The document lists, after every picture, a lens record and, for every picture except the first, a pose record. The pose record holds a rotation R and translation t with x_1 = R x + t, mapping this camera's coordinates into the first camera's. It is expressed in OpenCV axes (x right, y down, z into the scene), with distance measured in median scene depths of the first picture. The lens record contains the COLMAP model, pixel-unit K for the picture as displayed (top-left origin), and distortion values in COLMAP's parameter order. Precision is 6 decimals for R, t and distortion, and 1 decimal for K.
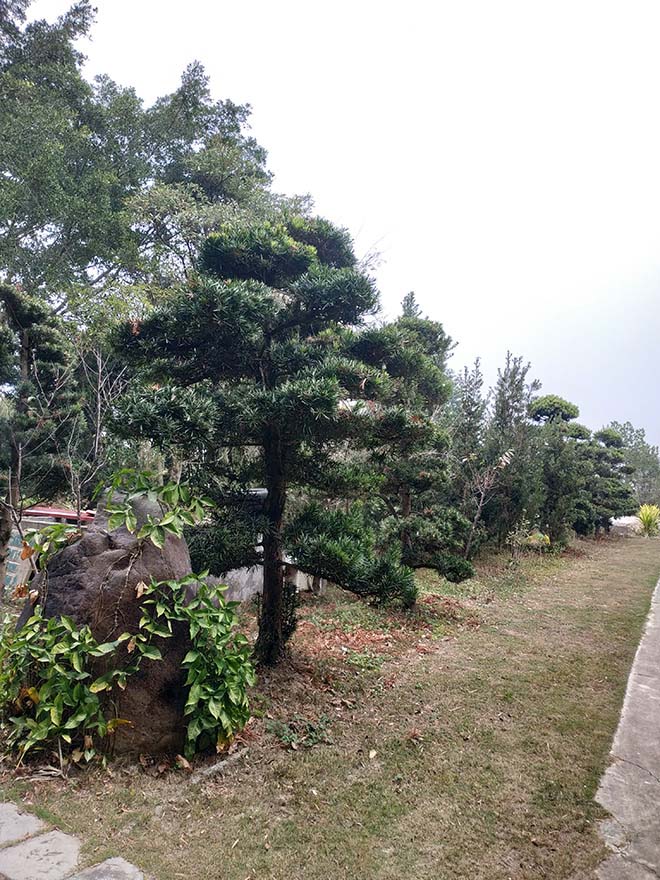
lens RADIAL K [[630.3, 0, 329.5], [0, 630.3, 449.7], [0, 0, 1]] dist [0.021157, -0.043486]
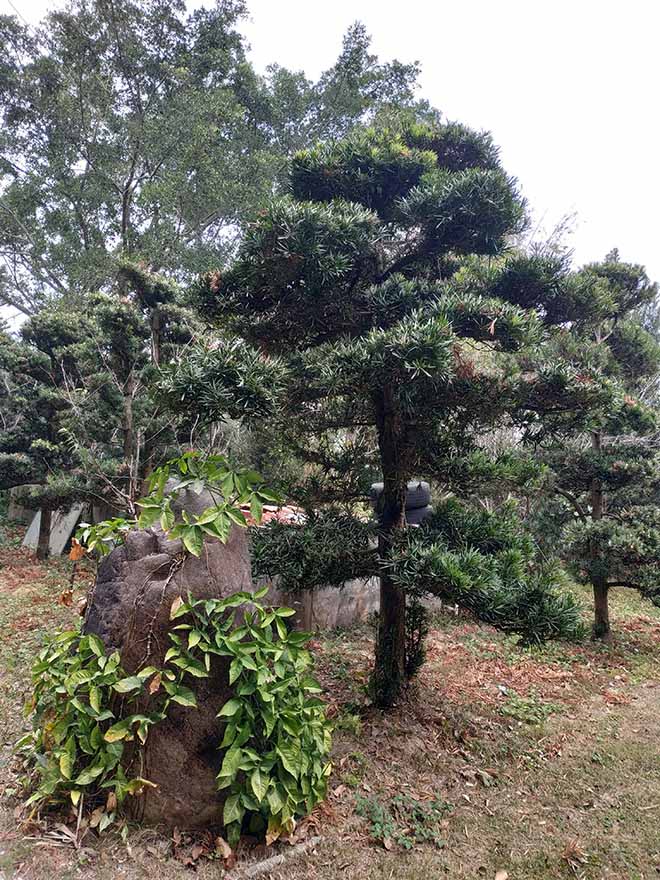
lens RADIAL K [[630.3, 0, 329.5], [0, 630.3, 449.7], [0, 0, 1]] dist [0.021157, -0.043486]
pose [[0.950380, -0.007206, -0.311008, 0.107550], [0.009253, 0.999944, 0.005106, 0.026644], [0.310954, -0.007730, 0.950393, 0.321637]]
